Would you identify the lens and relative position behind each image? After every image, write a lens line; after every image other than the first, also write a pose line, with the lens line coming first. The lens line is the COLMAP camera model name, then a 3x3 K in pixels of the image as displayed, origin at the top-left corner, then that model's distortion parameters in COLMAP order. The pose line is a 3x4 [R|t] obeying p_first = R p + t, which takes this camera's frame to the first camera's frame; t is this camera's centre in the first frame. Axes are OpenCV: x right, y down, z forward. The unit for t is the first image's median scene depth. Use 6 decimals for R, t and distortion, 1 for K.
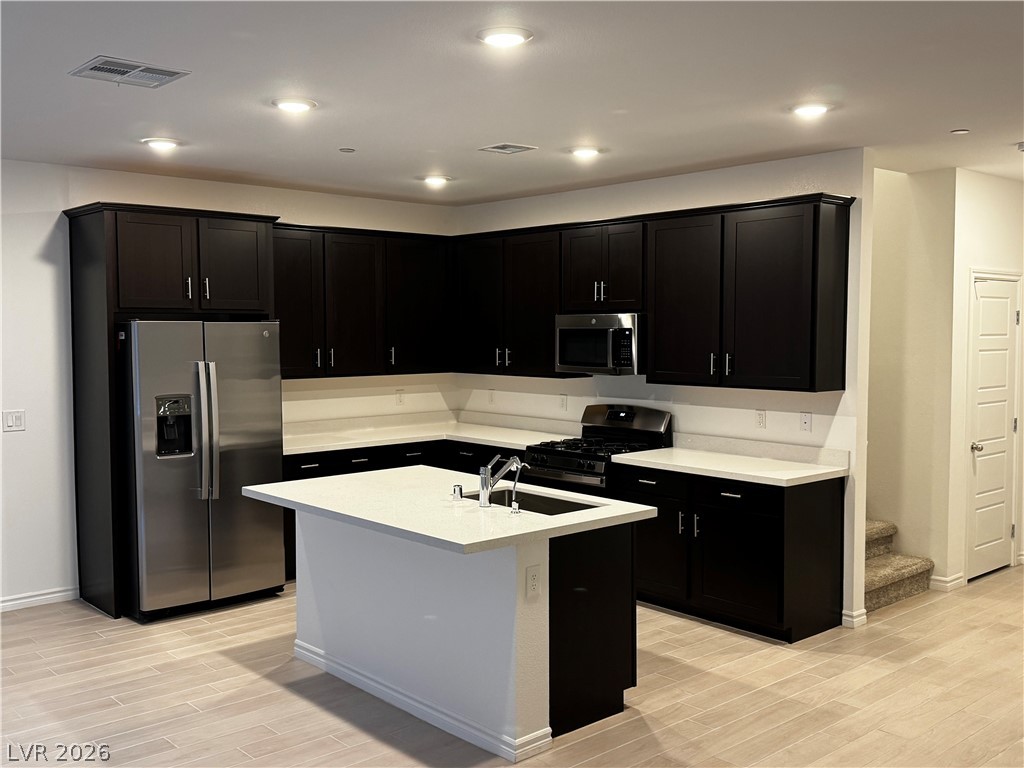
lens RADIAL K [[985.8, 0, 512.0], [0, 985.8, 384.0], [0, 0, 1]] dist [0.063759, -0.003916]
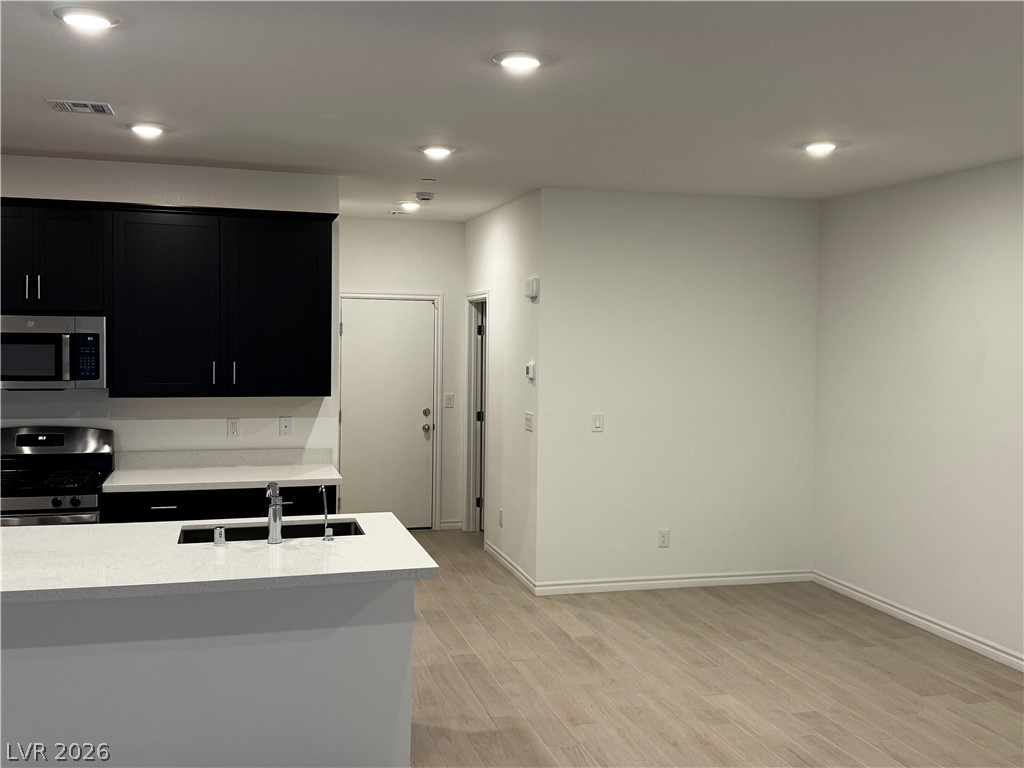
lens RADIAL K [[1023.3, 0, 512.0], [0, 1023.3, 384.0], [0, 0, 1]] dist [0.128149, 0.002110]
pose [[0.438931, -0.037097, 0.897755, -0.582898], [0.034666, 0.999103, 0.024336, -0.024992], [-0.897852, 0.020440, 0.439823, 0.312617]]
